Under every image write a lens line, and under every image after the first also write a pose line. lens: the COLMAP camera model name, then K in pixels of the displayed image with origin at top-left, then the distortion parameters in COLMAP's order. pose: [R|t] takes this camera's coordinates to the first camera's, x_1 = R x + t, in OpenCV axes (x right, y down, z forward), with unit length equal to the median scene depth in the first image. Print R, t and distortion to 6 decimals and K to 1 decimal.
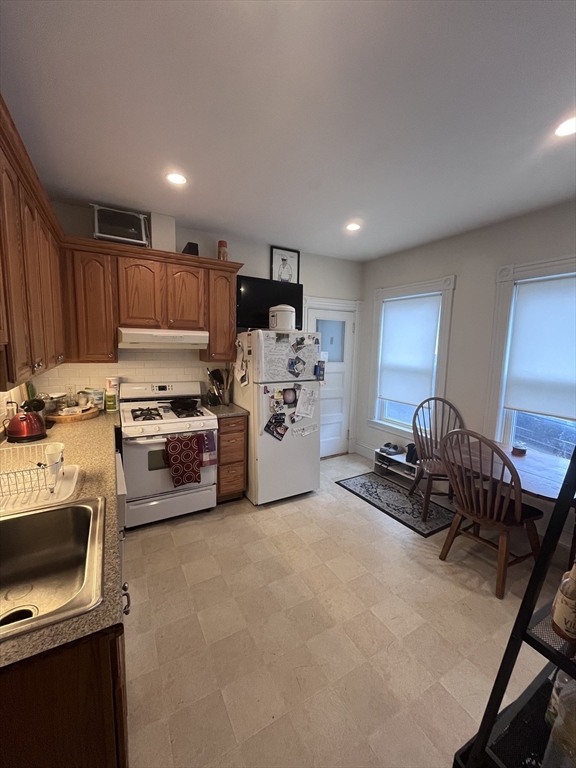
lens RADIAL K [[309.8, 0, 287.8], [0, 309.8, 383.1], [0, 0, 1]] dist [-0.000772, -0.000082]
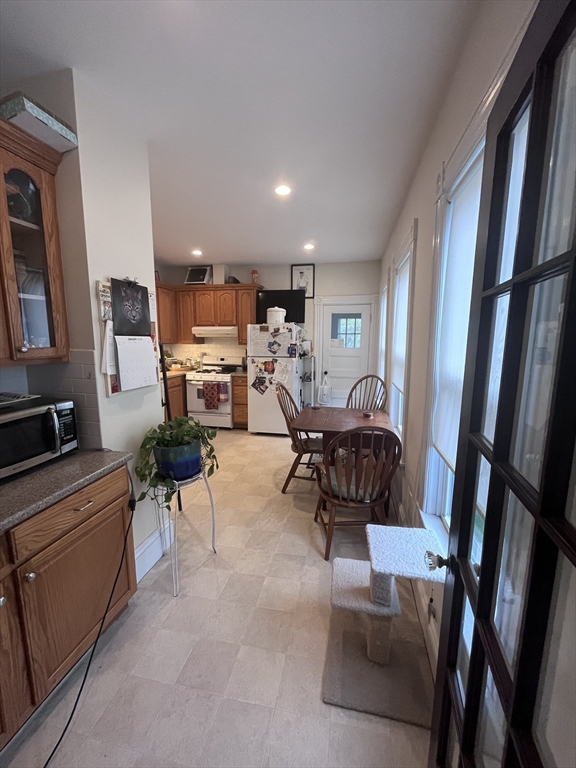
lens RADIAL K [[309.8, 0, 289.0], [0, 309.8, 383.5], [0, 0, 1]] dist [-0.000772, -0.000082]
pose [[0.751666, 0.077284, -0.655001, 1.118299], [-0.070862, 0.996826, 0.036296, 0.065347], [0.655727, 0.019132, 0.754756, -0.098840]]
